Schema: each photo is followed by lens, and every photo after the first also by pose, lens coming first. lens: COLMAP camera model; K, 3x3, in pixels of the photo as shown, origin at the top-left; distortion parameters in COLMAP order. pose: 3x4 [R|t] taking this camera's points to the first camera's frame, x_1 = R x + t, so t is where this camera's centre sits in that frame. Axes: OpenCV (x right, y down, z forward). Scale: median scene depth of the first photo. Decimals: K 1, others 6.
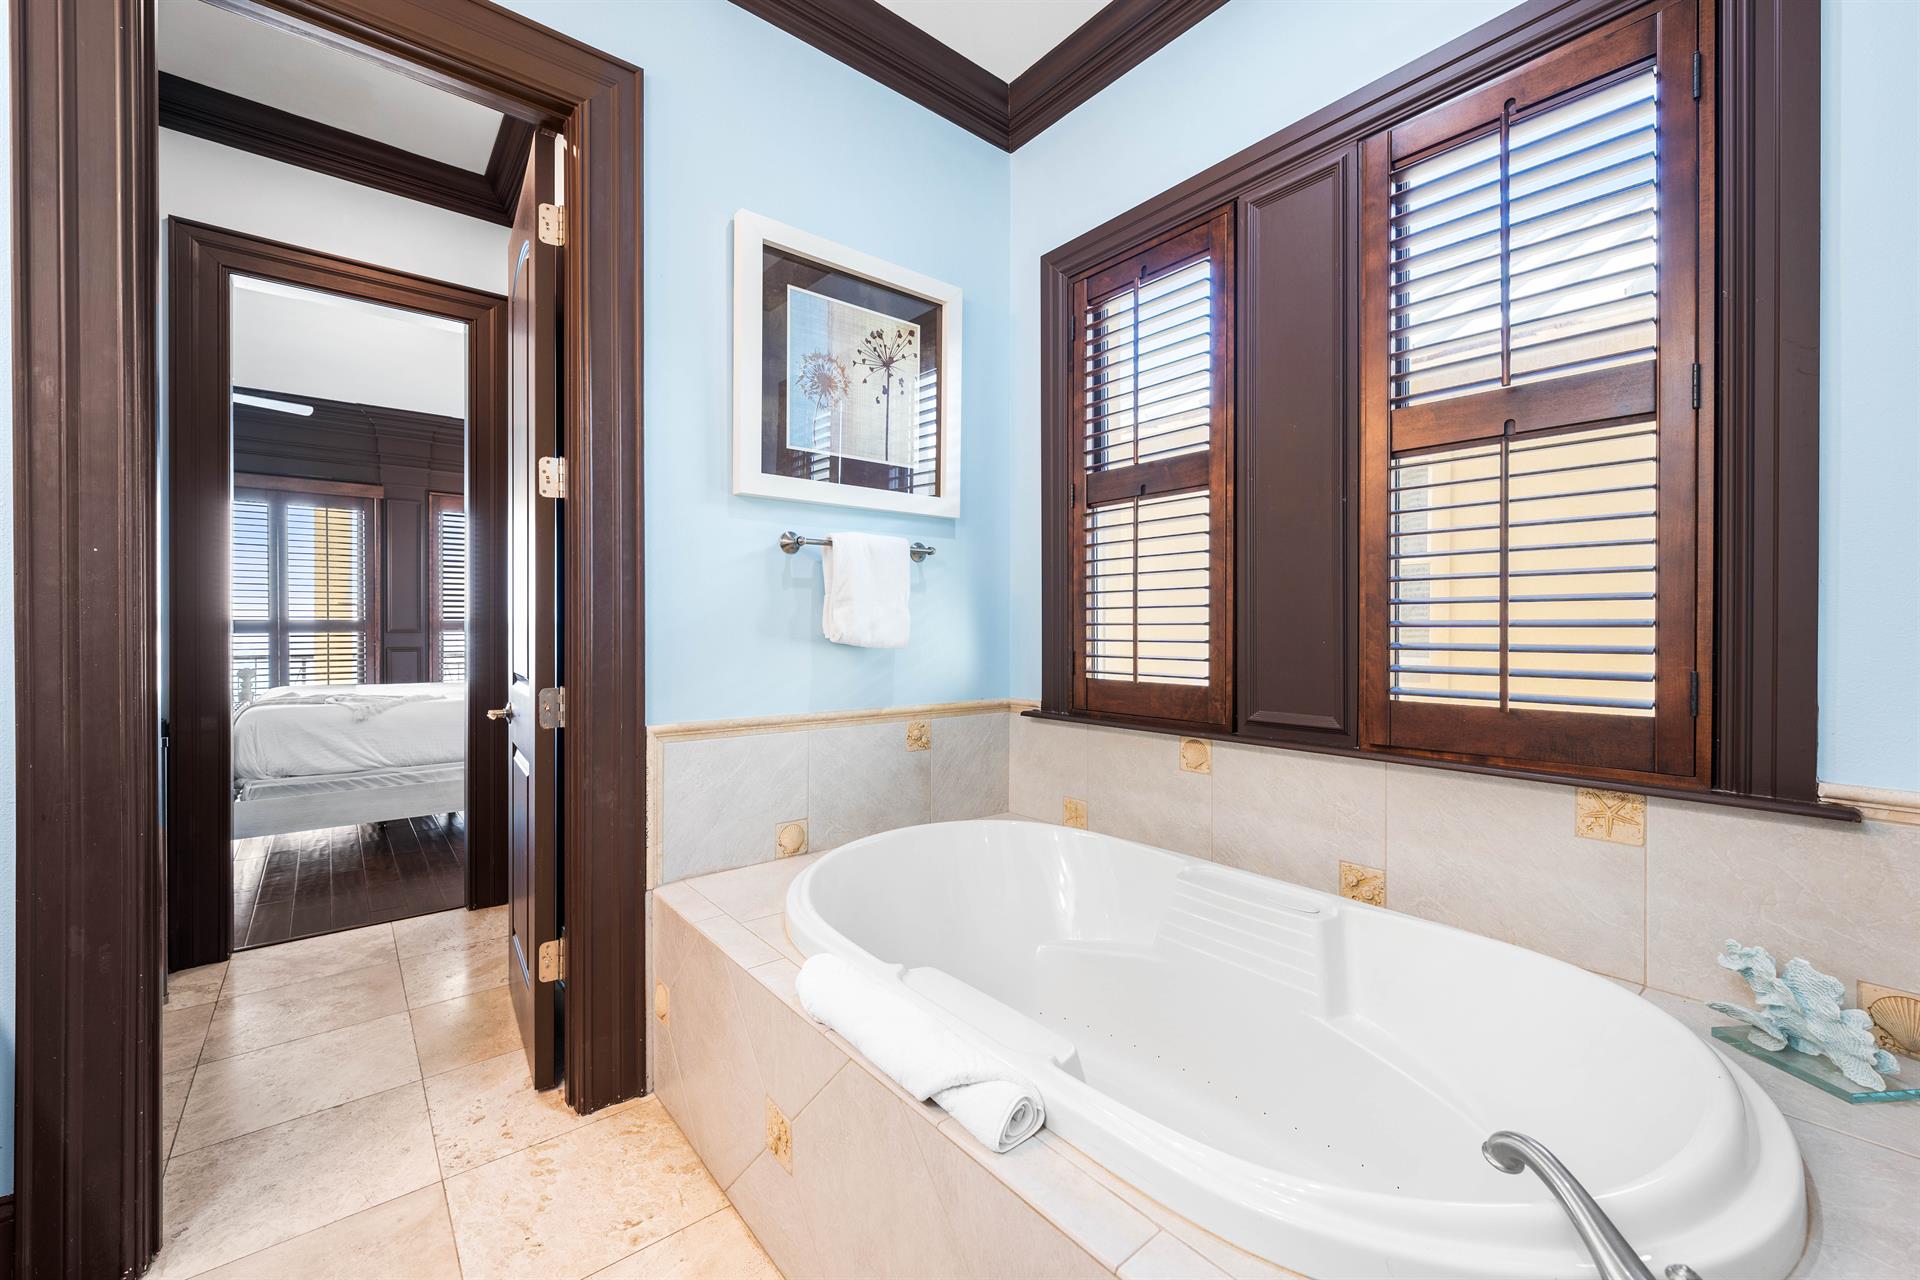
lens RADIAL K [[754.6, 0, 965.1], [0, 754.6, 631.4], [0, 0, 1]] dist [0.001880, 0.000090]
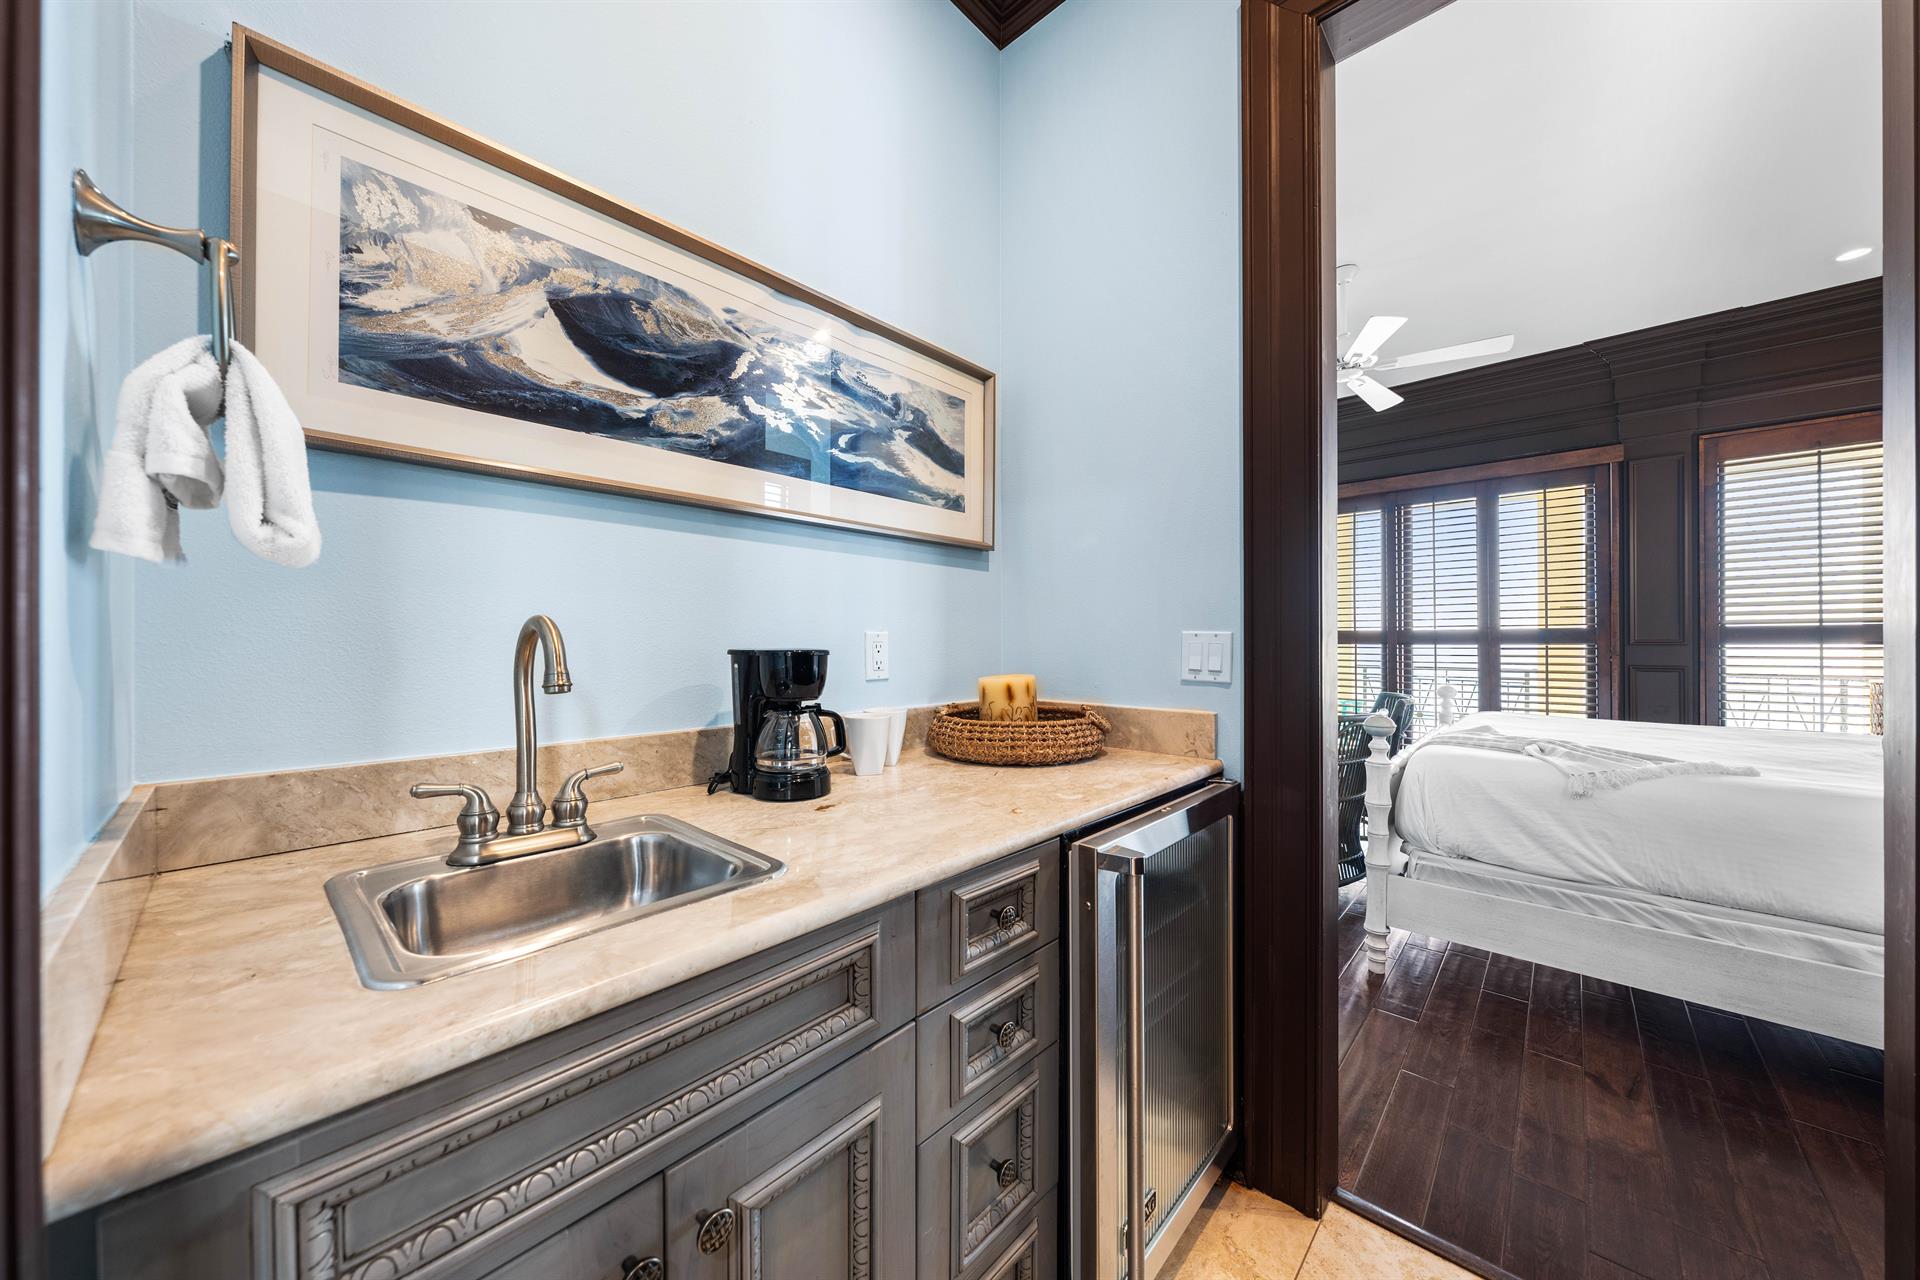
lens RADIAL K [[679.1, 0, 965.1], [0, 679.1, 638.9], [0, 0, 1]] dist [-0.000769, -0.000050]
pose [[0.141764, -0.003051, -0.989896, -0.229456], [0.000195, 0.999995, -0.003054, -0.002330], [0.989900, 0.000240, 0.141764, 0.301126]]
